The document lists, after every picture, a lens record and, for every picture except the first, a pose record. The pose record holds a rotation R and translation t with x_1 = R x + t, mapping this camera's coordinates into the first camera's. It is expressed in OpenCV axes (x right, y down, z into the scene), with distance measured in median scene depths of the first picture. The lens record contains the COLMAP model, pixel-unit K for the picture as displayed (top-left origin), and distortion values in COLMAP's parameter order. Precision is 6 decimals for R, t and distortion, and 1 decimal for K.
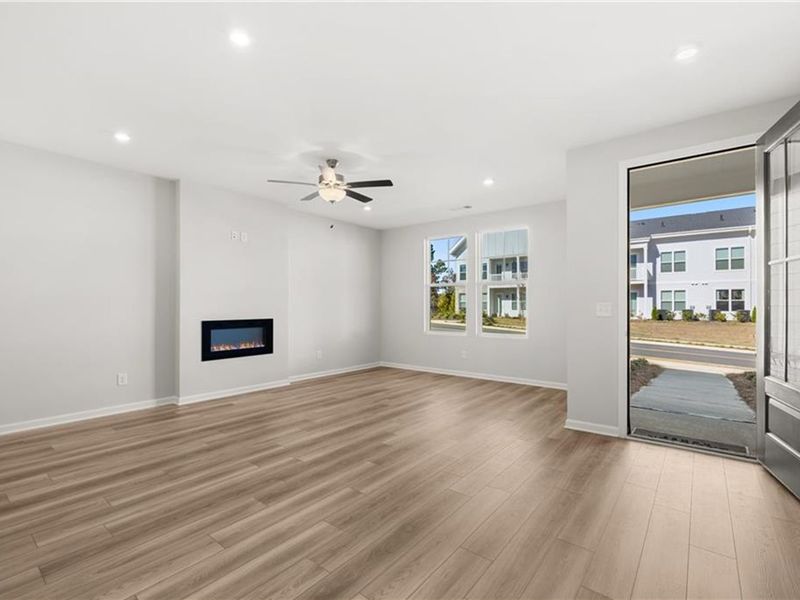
lens RADIAL K [[379.6, 0, 397.1], [0, 379.6, 301.7], [0, 0, 1]] dist [-0.001205, -0.000590]
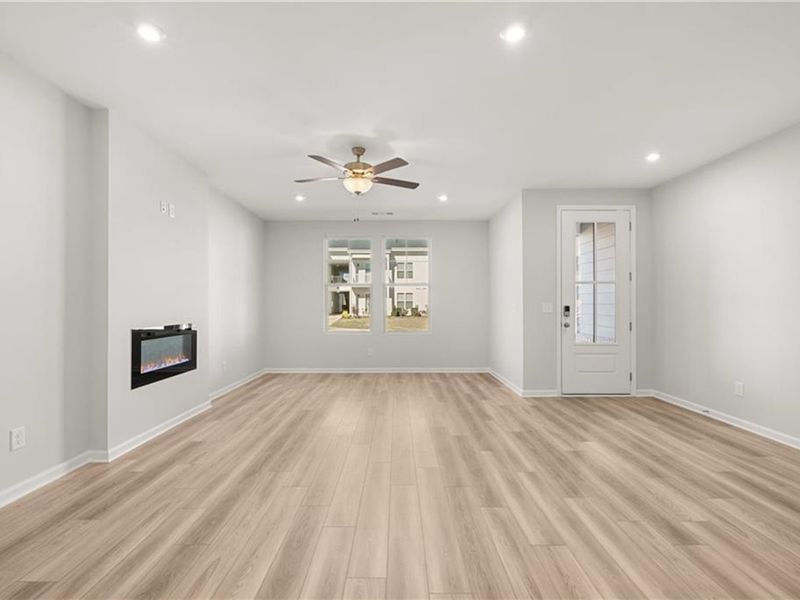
lens RADIAL K [[374.9, 0, 397.2], [0, 374.9, 300.1], [0, 0, 1]] dist [-0.002452, -0.001198]
pose [[0.780691, 0.006833, 0.624879, -0.510131], [-0.005397, 0.999977, -0.004192, 0.000152], [-0.624894, -0.000100, 0.780710, 0.177009]]
